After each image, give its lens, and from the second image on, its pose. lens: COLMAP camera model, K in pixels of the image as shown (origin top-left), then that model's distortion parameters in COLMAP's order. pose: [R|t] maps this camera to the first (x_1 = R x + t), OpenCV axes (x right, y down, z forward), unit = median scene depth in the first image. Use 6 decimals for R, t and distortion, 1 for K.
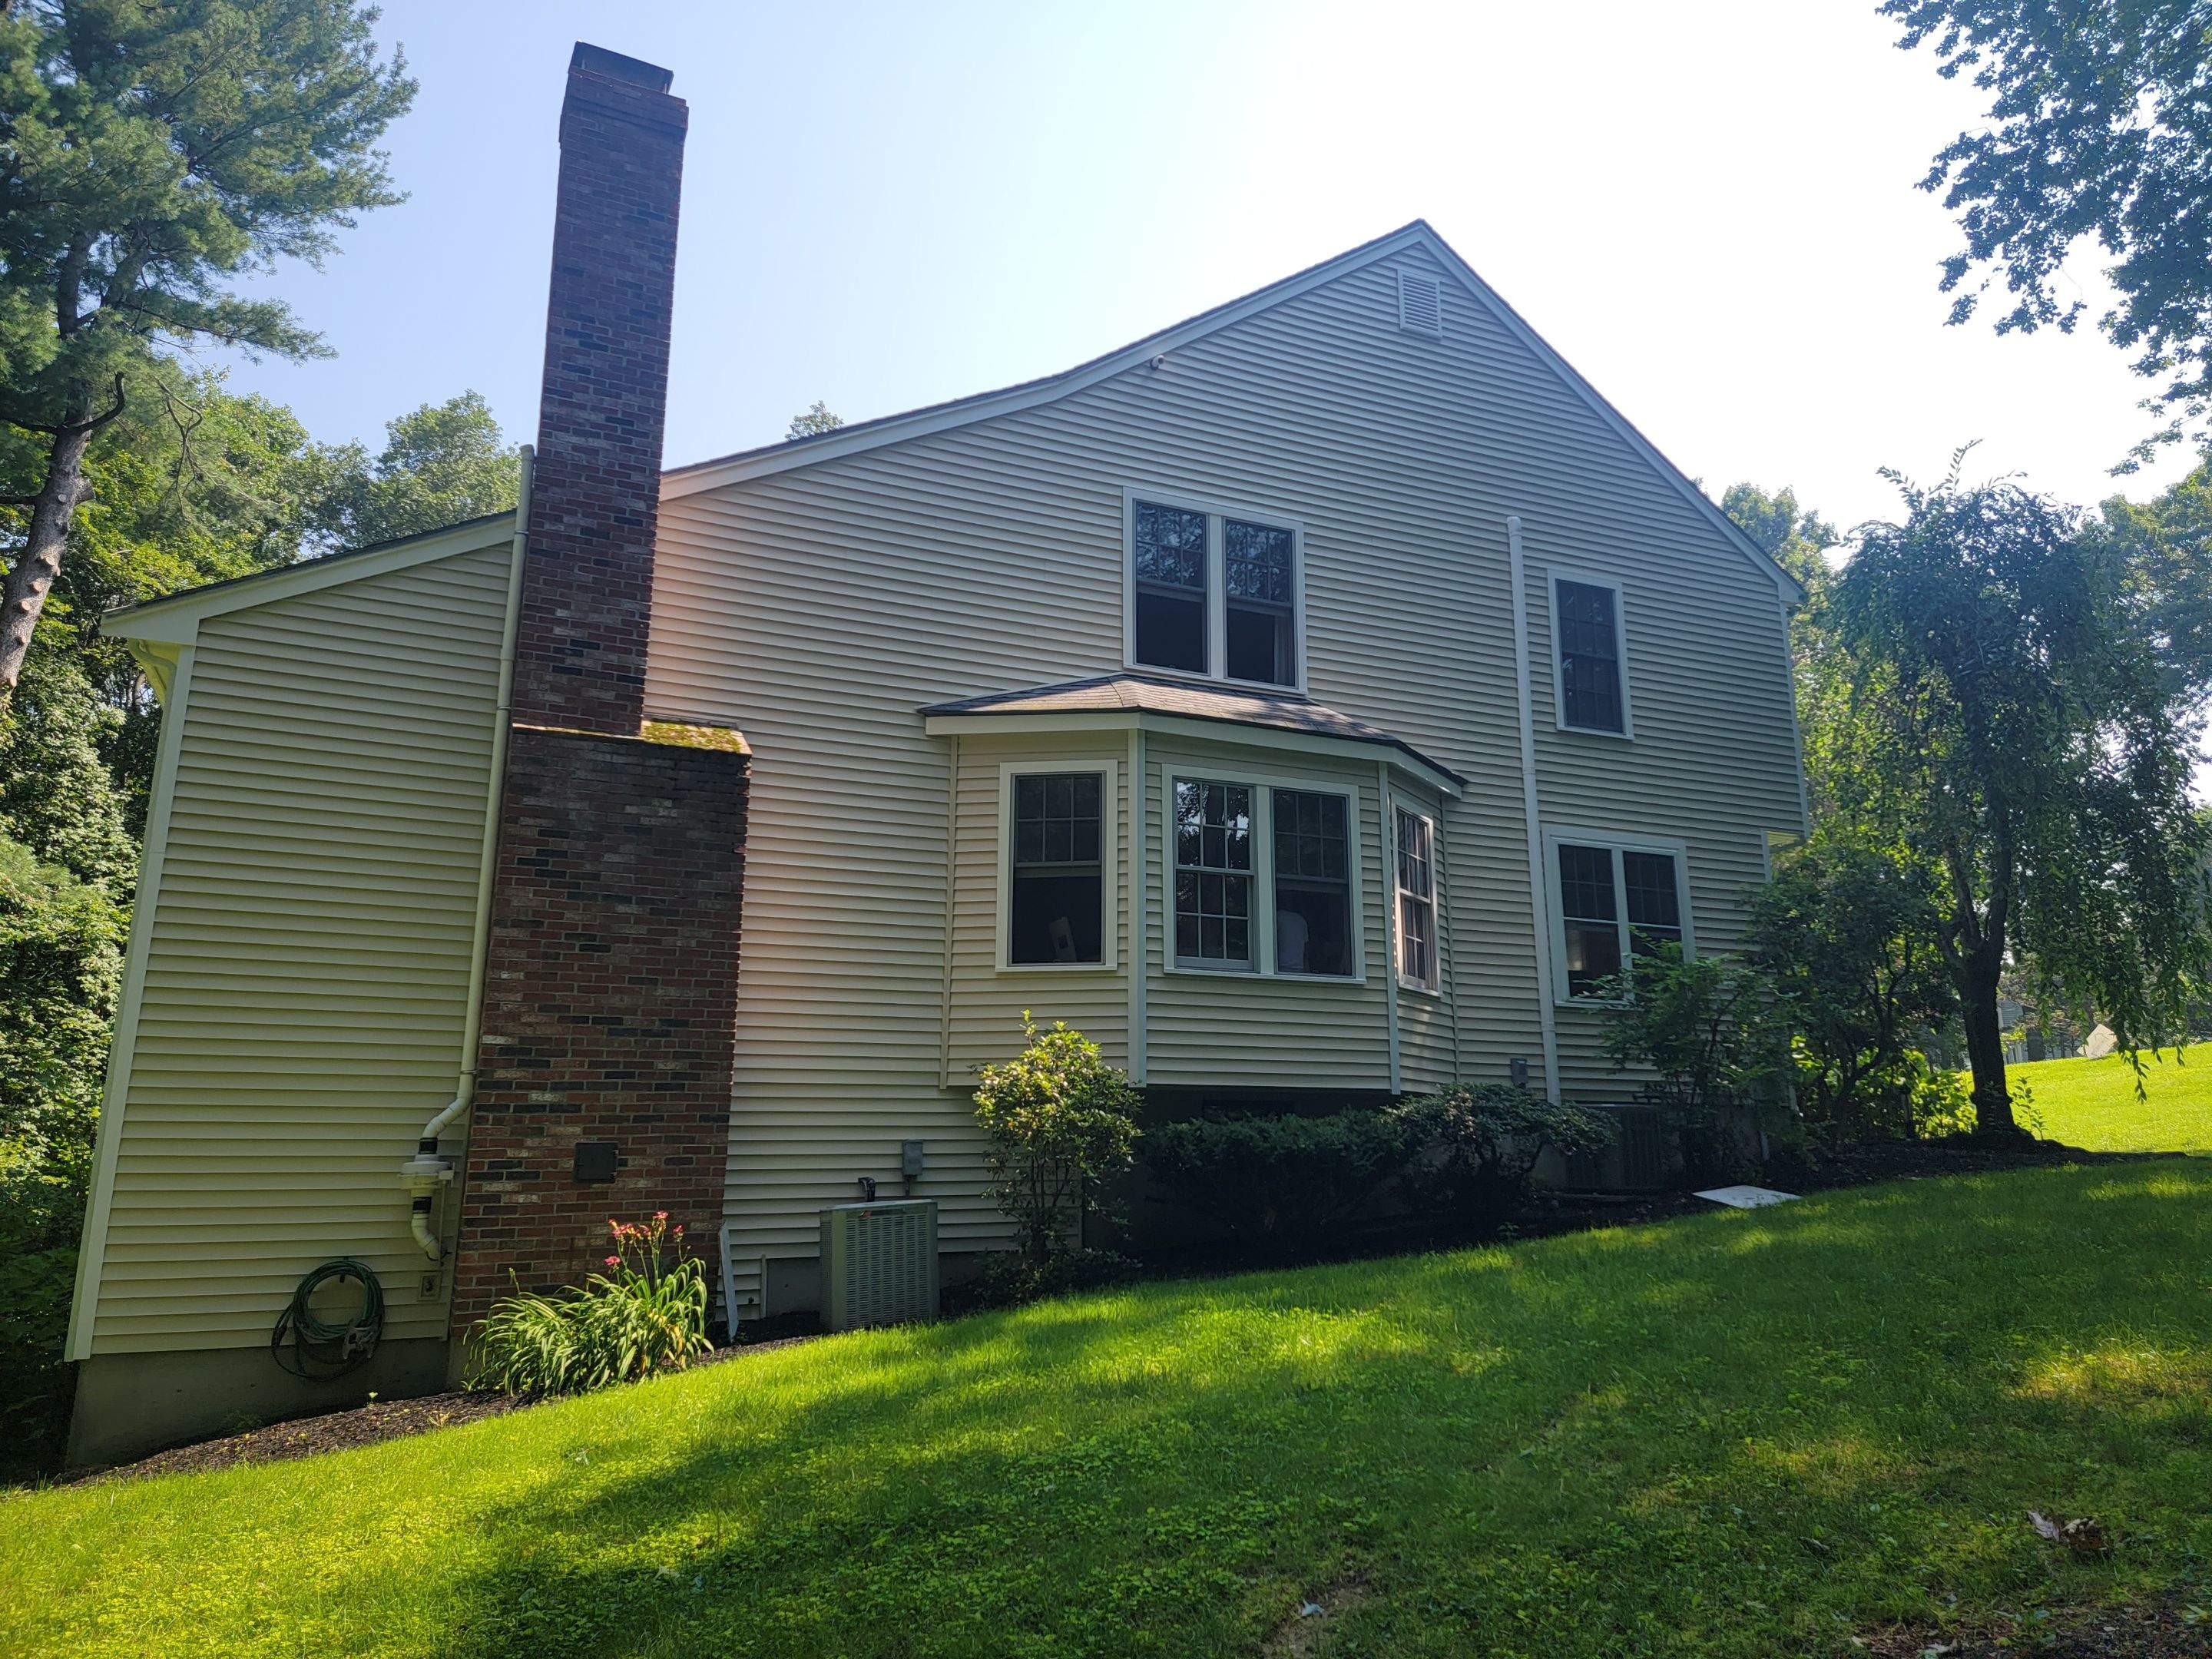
lens RADIAL K [[1517.8, 0, 1111.6], [0, 1517.8, 831.2], [0, 0, 1]] dist [0.080780, -0.055272]
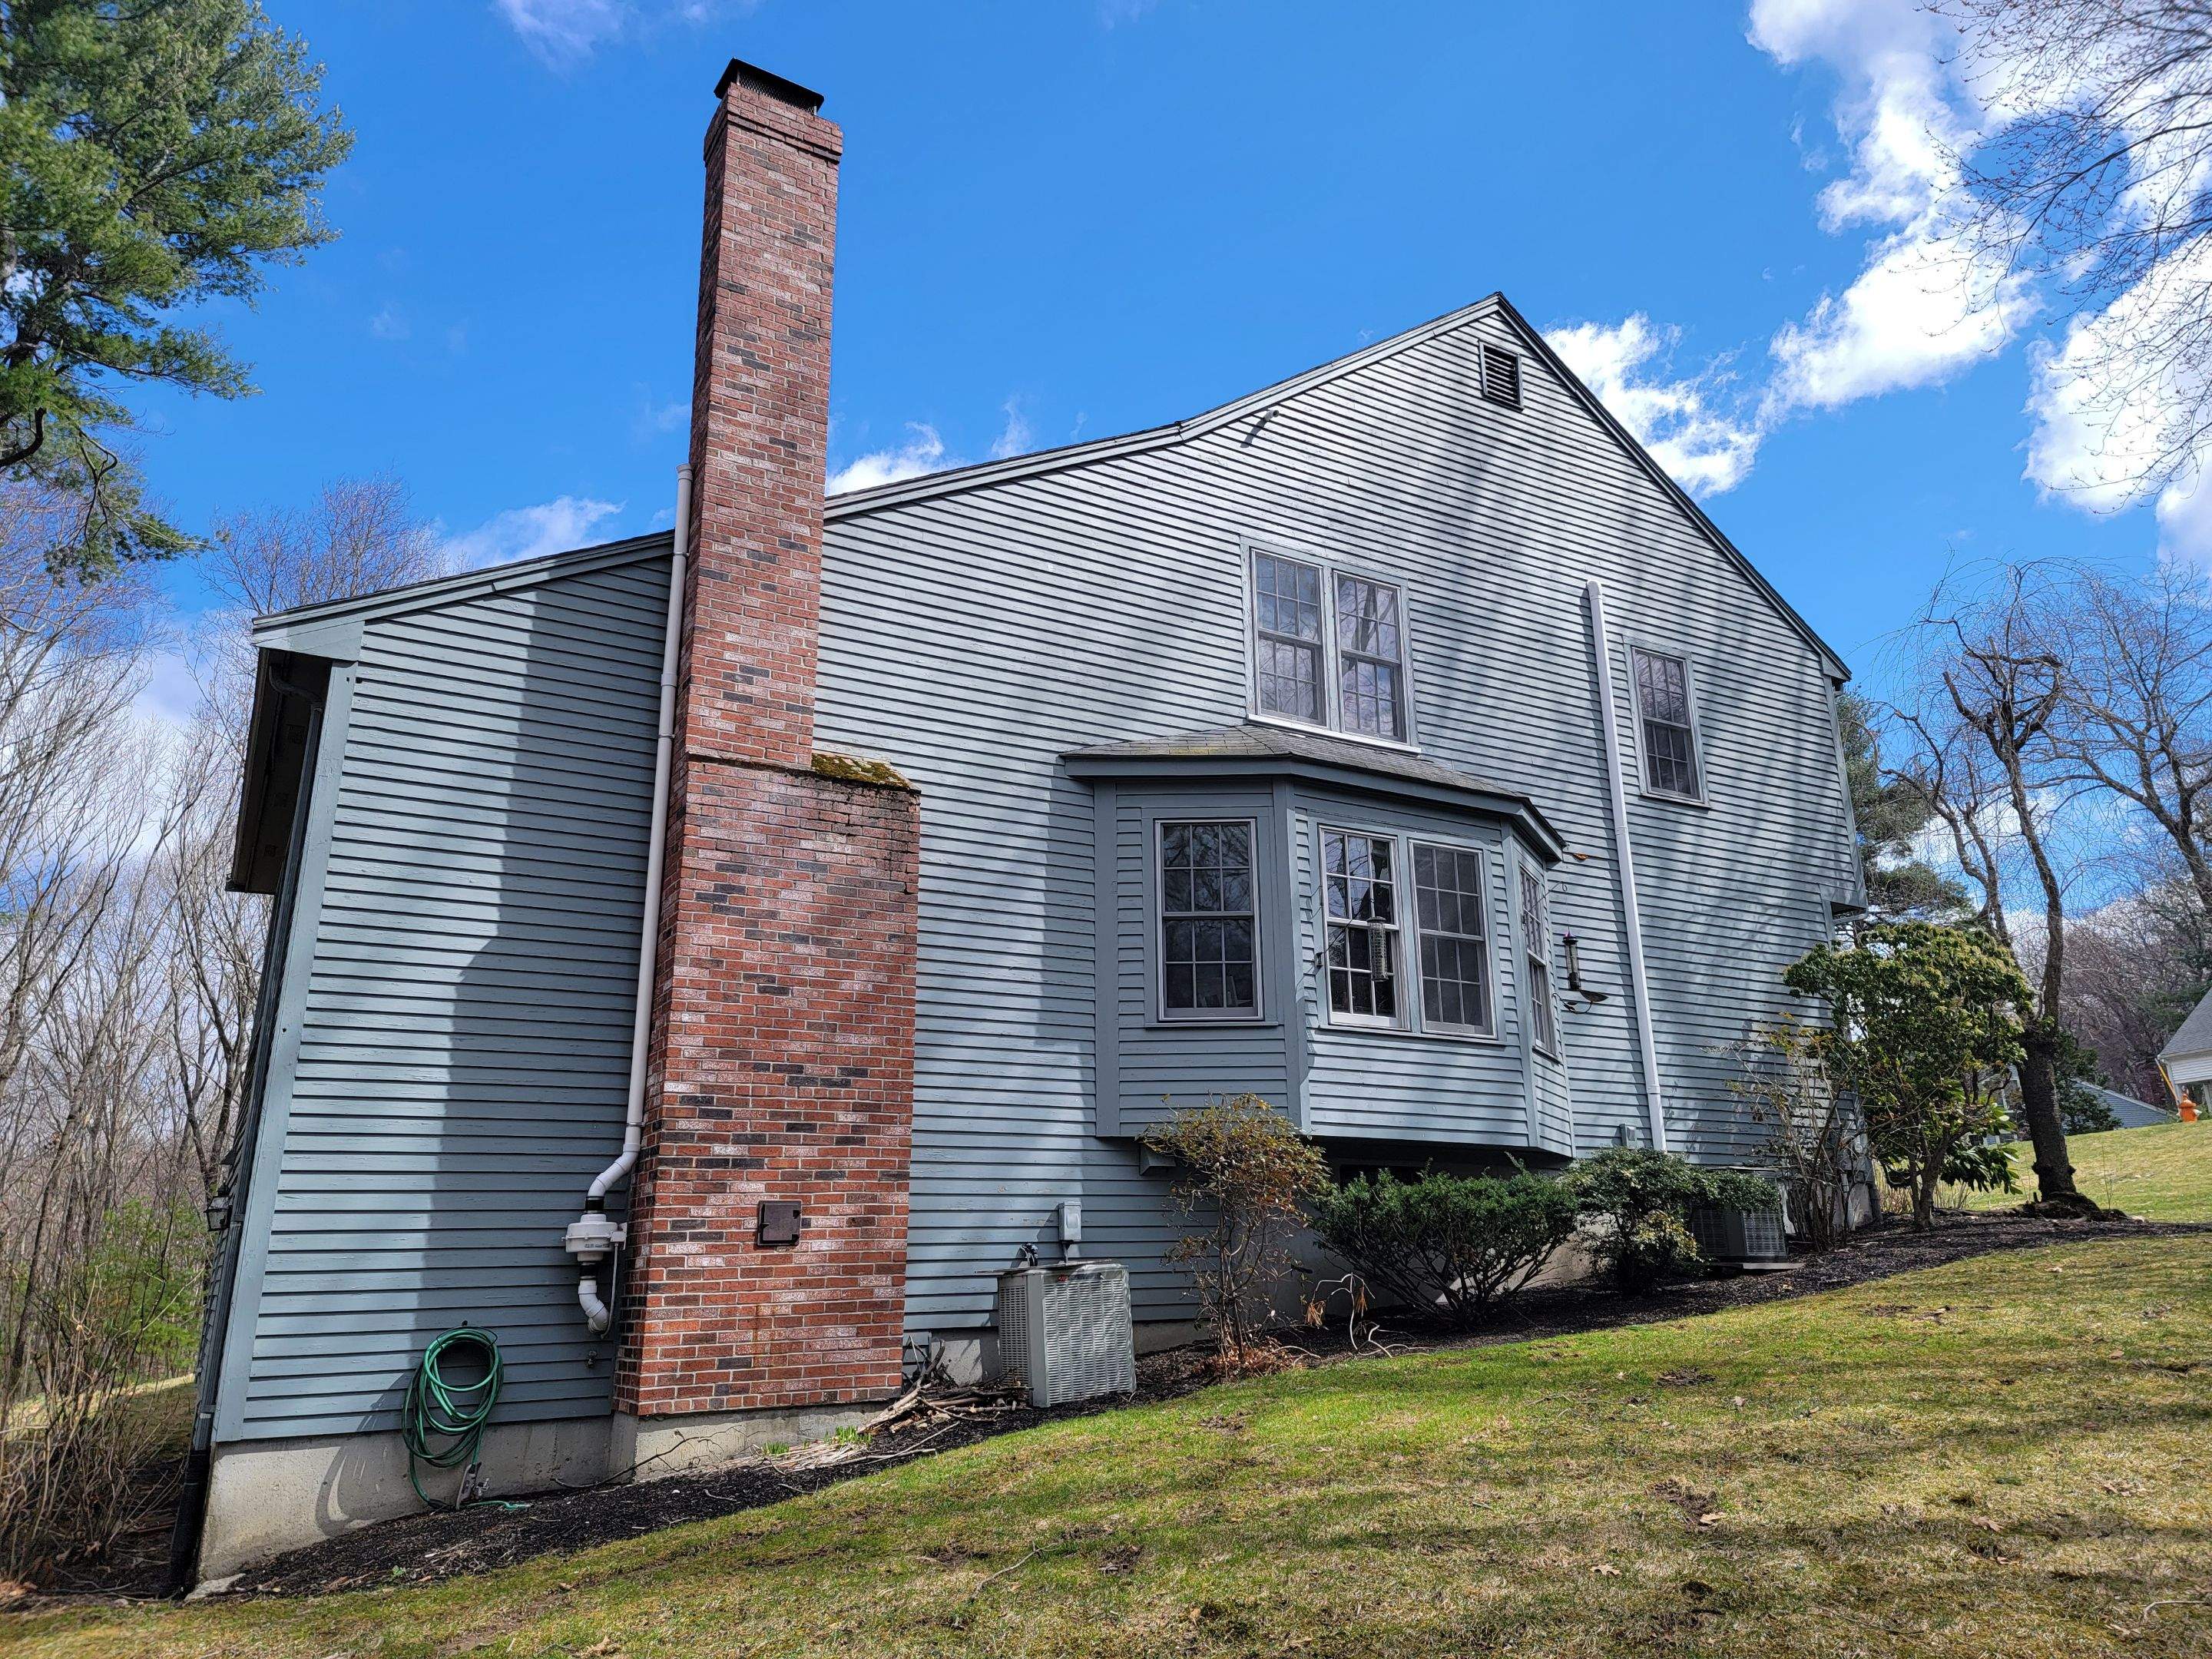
lens RADIAL K [[1517.8, 0, 1103.1], [0, 1517.8, 829.9], [0, 0, 1]] dist [0.080780, -0.055272]
pose [[0.996463, 0.017641, 0.082163, -0.212304], [-0.013016, 0.998318, -0.056488, 0.027919], [-0.083022, 0.055219, 0.995017, 0.050319]]
